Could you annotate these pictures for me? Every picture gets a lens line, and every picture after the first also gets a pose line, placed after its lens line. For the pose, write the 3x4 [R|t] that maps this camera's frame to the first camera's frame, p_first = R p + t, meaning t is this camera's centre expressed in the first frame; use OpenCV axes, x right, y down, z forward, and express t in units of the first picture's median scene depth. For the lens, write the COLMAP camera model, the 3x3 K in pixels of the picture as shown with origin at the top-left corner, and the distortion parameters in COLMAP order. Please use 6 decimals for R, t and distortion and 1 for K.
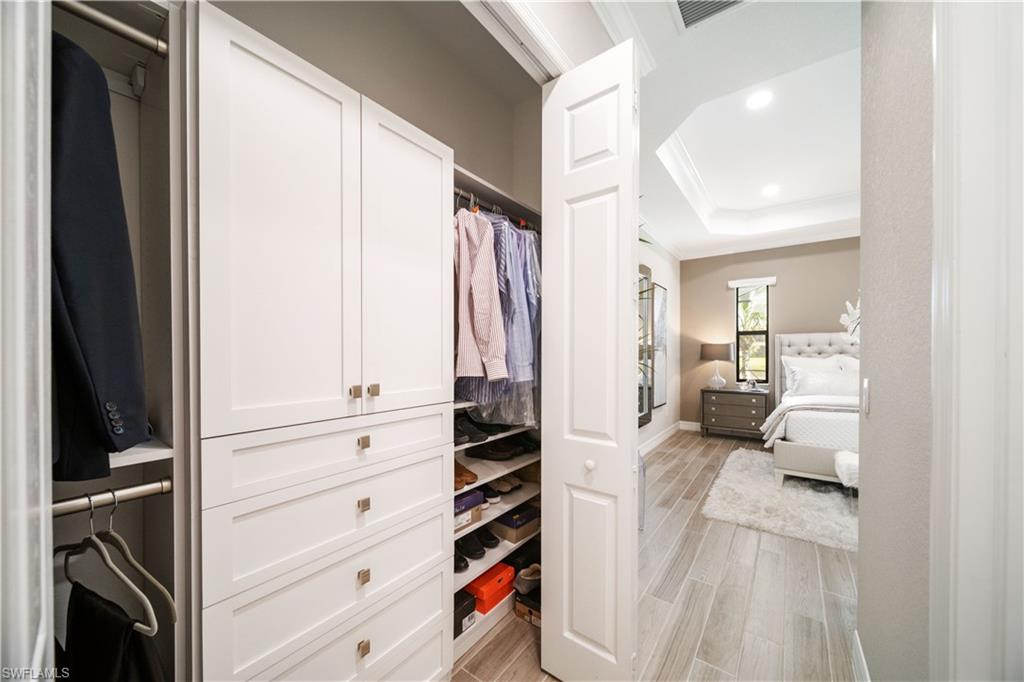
lens RADIAL K [[354.0, 0, 512.1], [0, 354.0, 357.3], [0, 0, 1]] dist [-0.000128, -0.000024]
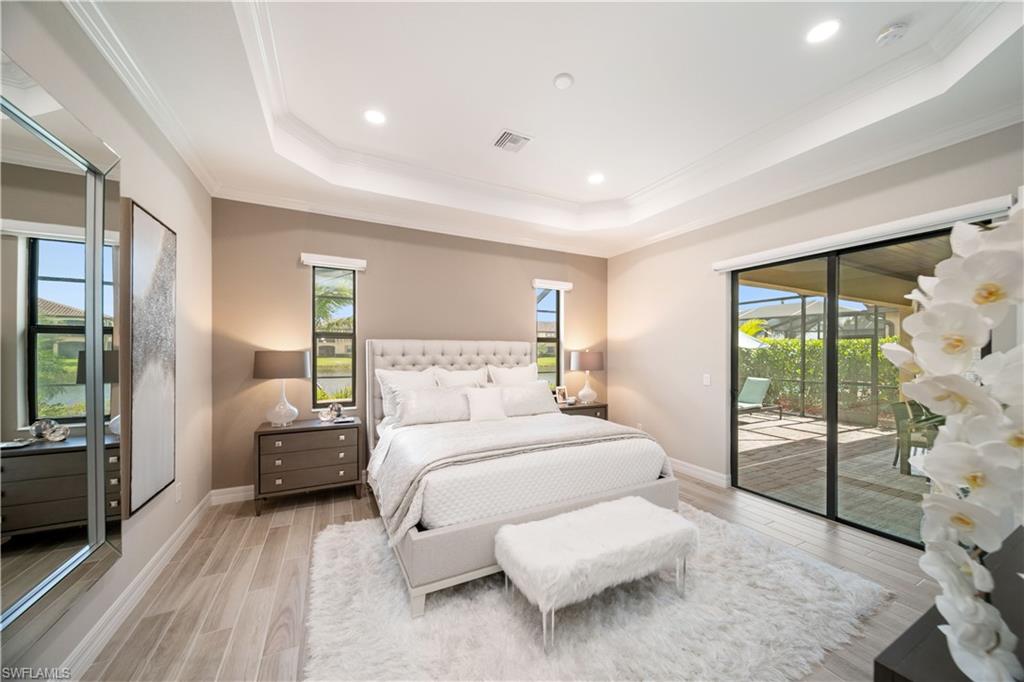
lens RADIAL K [[364.4, 0, 520.6], [0, 364.4, 351.8], [0, 0, 1]] dist [-0.000070, -0.000042]
pose [[0.419614, 0.005291, 0.907687, 0.194622], [0.009278, 0.999906, -0.010117, -0.027493], [-0.907655, 0.012667, 0.419525, 0.392479]]
